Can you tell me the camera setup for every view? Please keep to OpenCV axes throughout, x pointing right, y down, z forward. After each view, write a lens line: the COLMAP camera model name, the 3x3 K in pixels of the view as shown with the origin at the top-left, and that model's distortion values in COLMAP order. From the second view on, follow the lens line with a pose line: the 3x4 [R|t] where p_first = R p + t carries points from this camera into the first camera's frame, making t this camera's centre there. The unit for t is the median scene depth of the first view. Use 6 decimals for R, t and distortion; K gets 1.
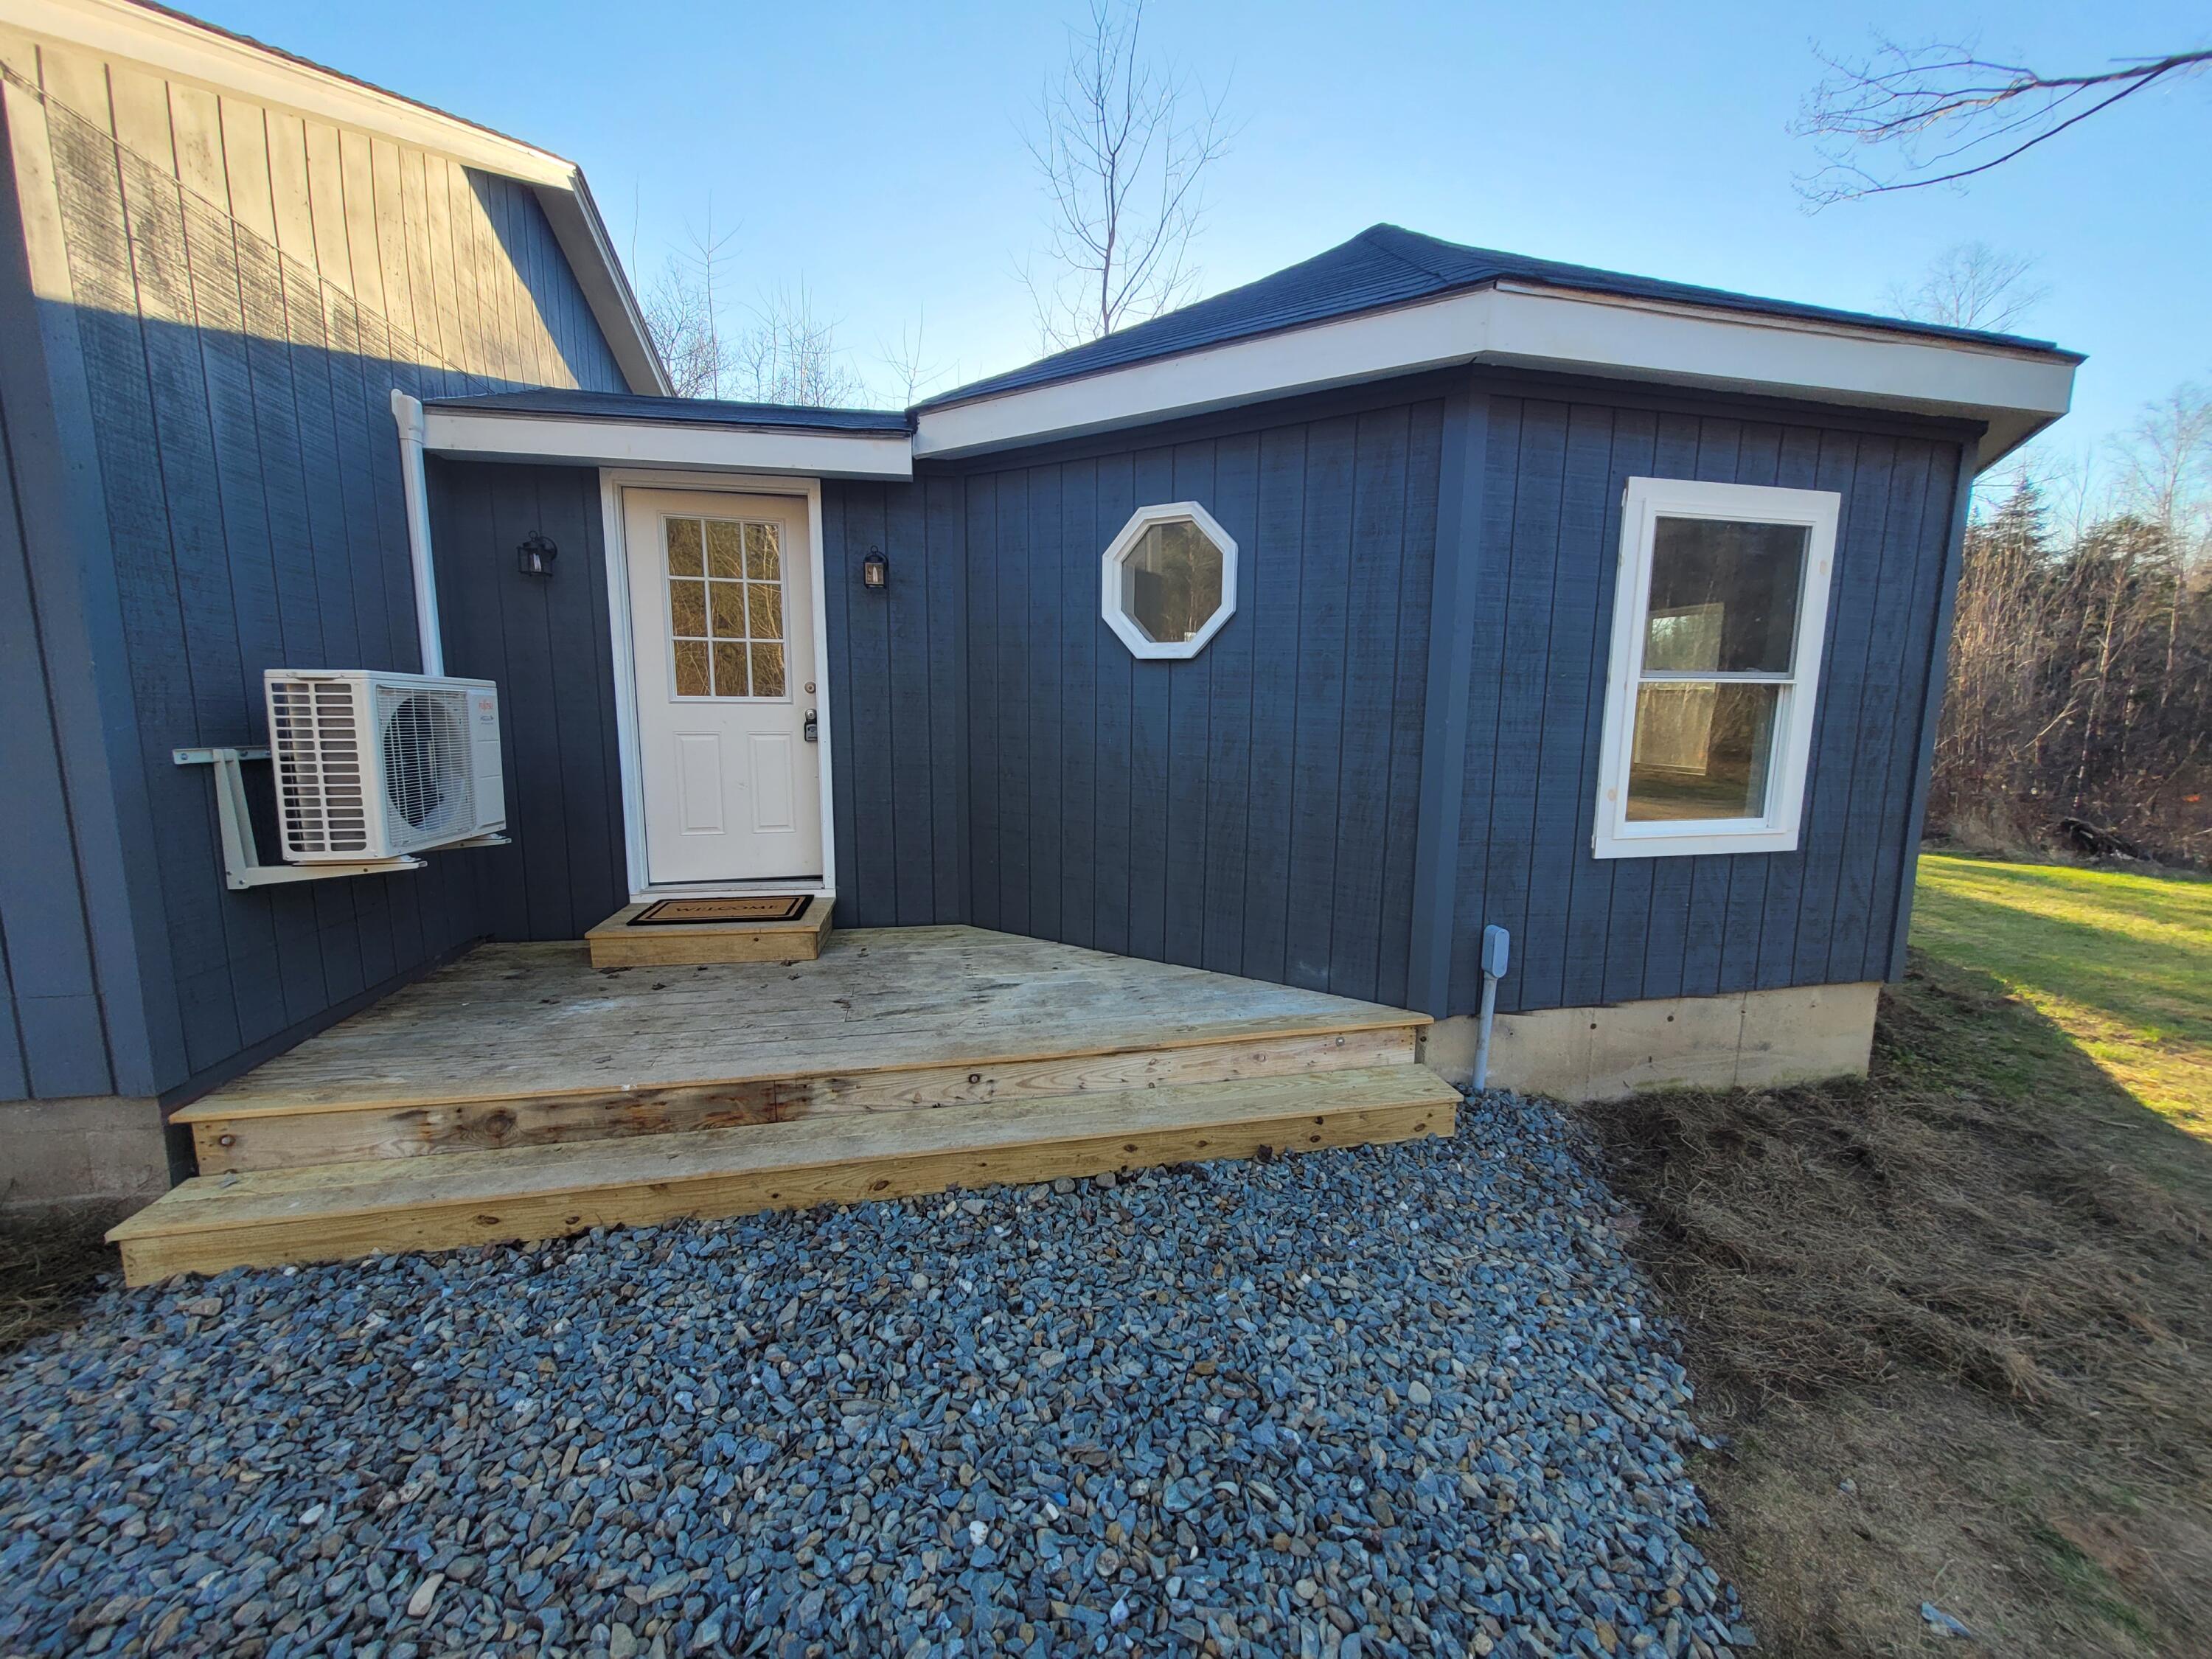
lens RADIAL K [[862.5, 0, 1101.4], [0, 862.5, 823.4], [0, 0, 1]] dist [0.001708, -0.000416]
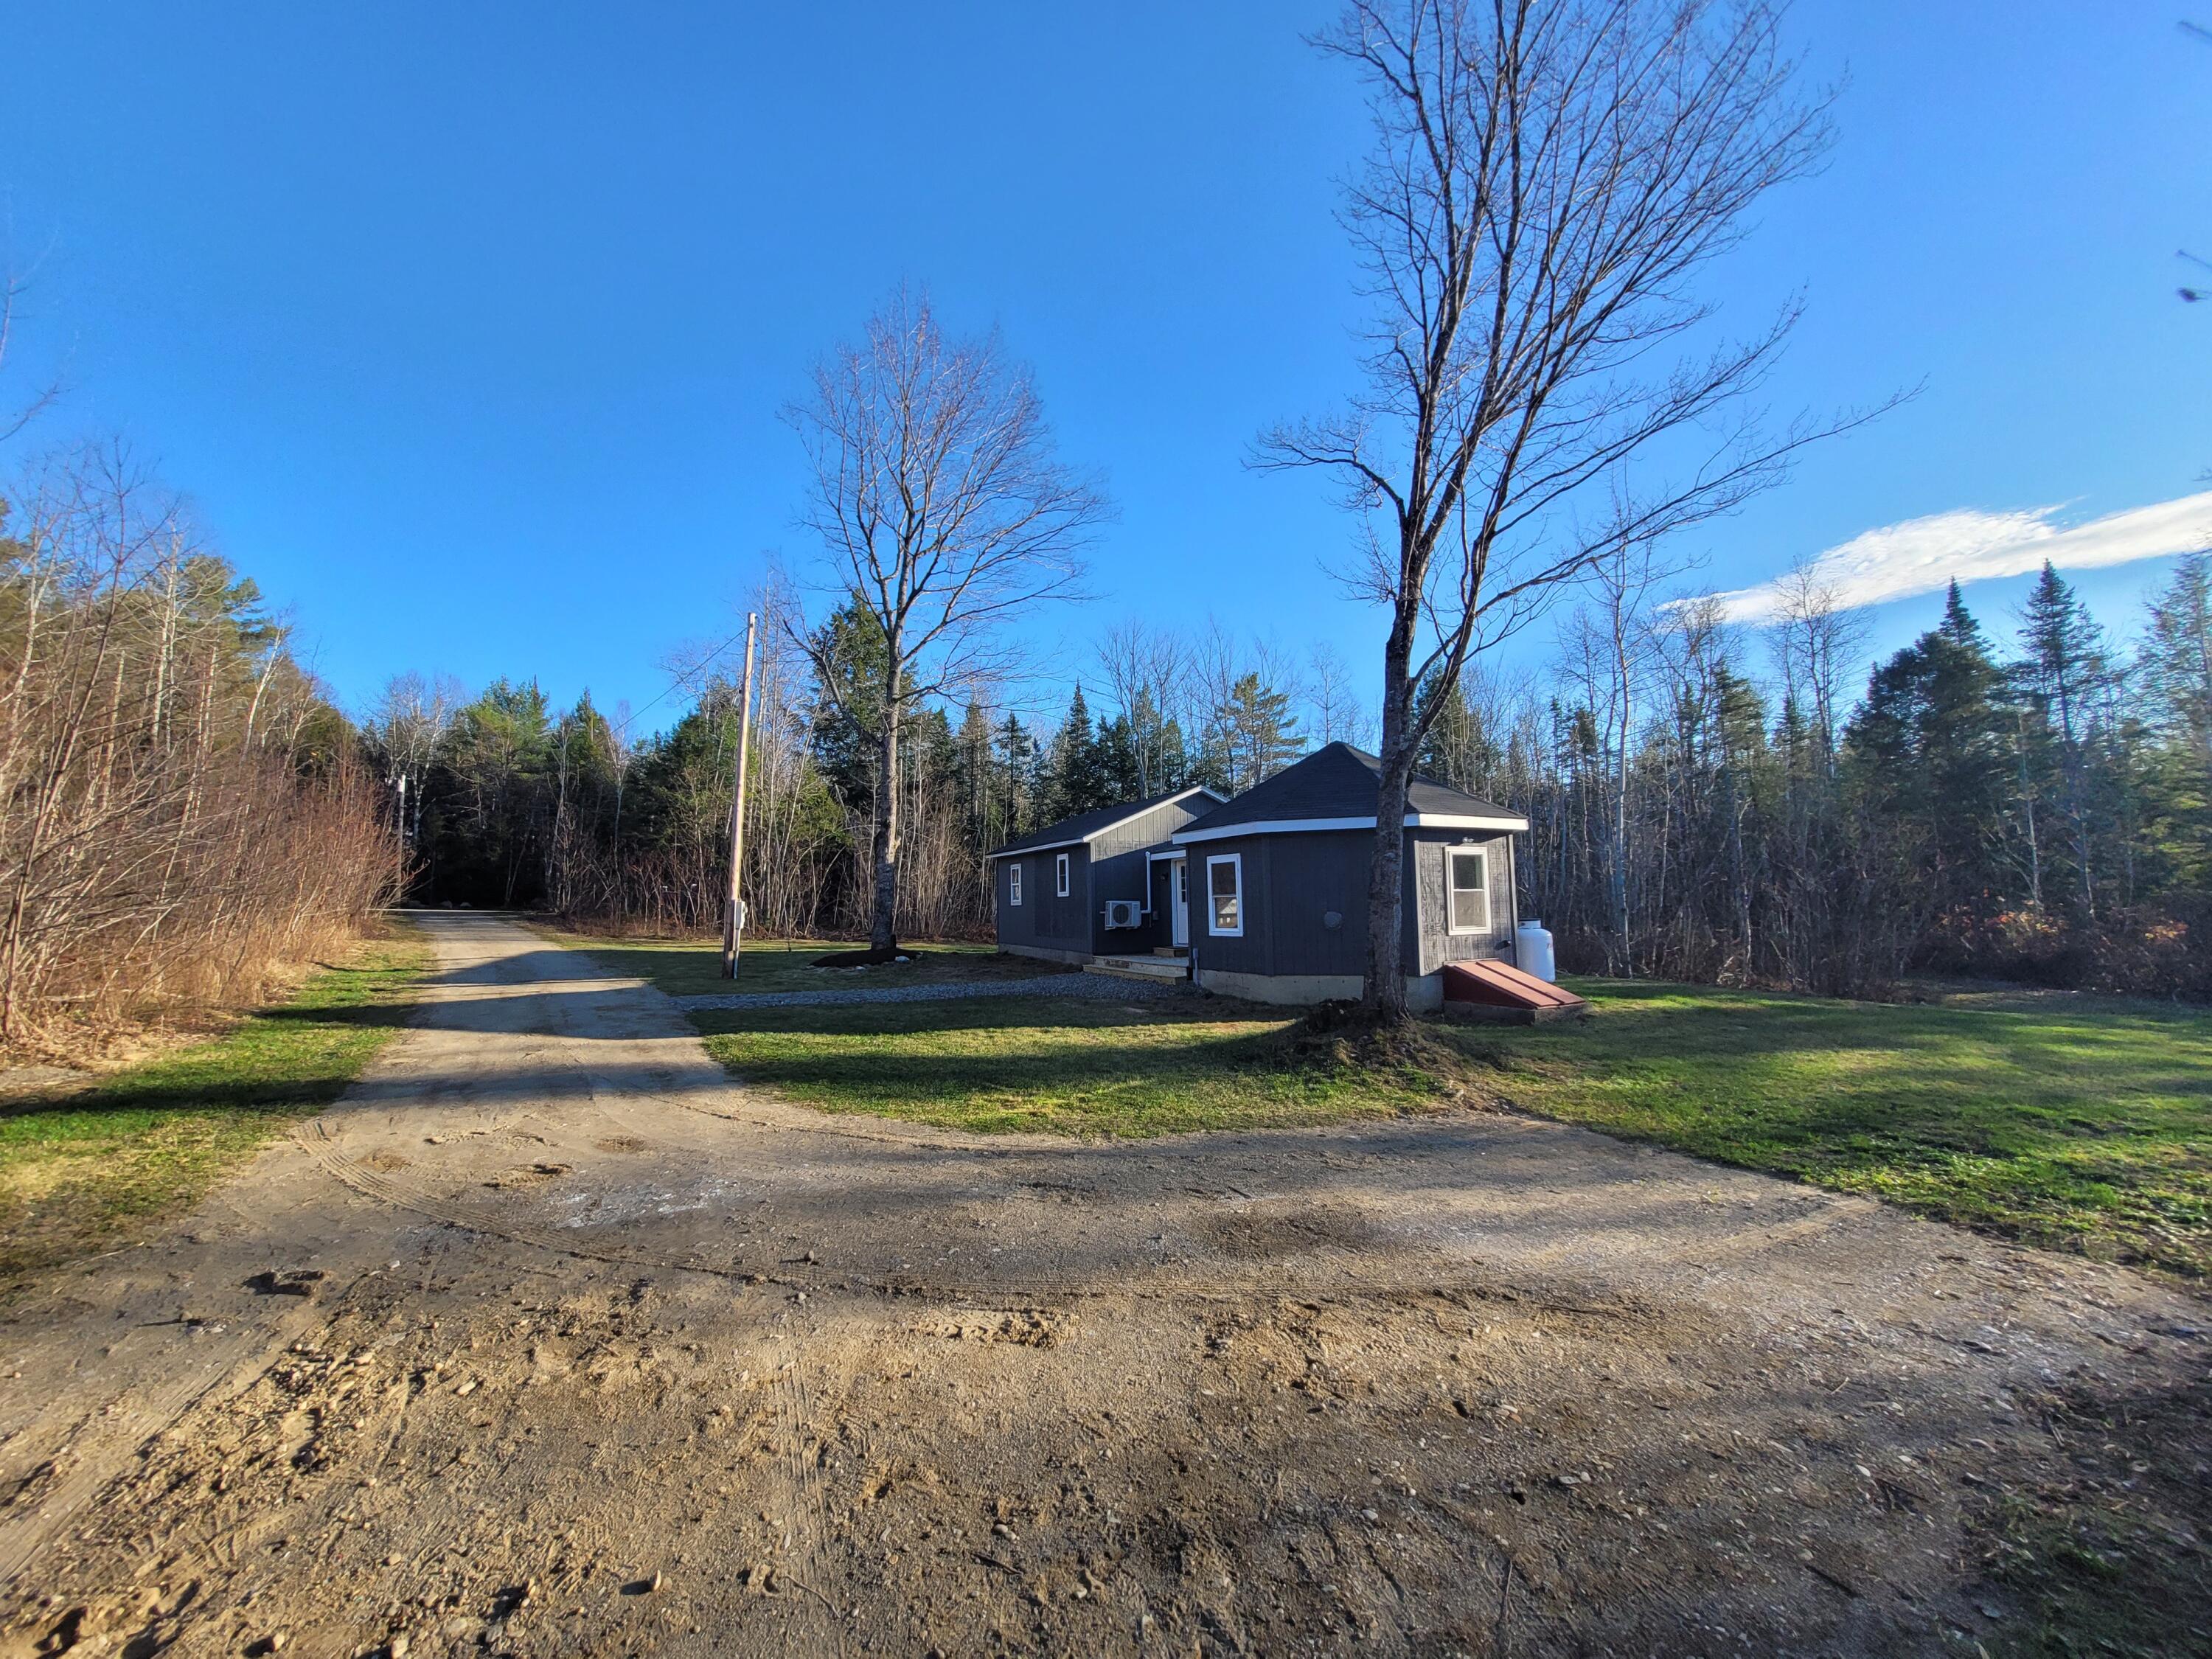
lens RADIAL K [[862.5, 0, 1101.4], [0, 862.5, 823.4], [0, 0, 1]] dist [0.001708, -0.000416]
pose [[0.255201, -0.105098, -0.961159, 5.138875], [-0.123660, 0.982364, -0.140250, 0.180433], [0.958948, 0.154649, 0.237704, -0.782310]]
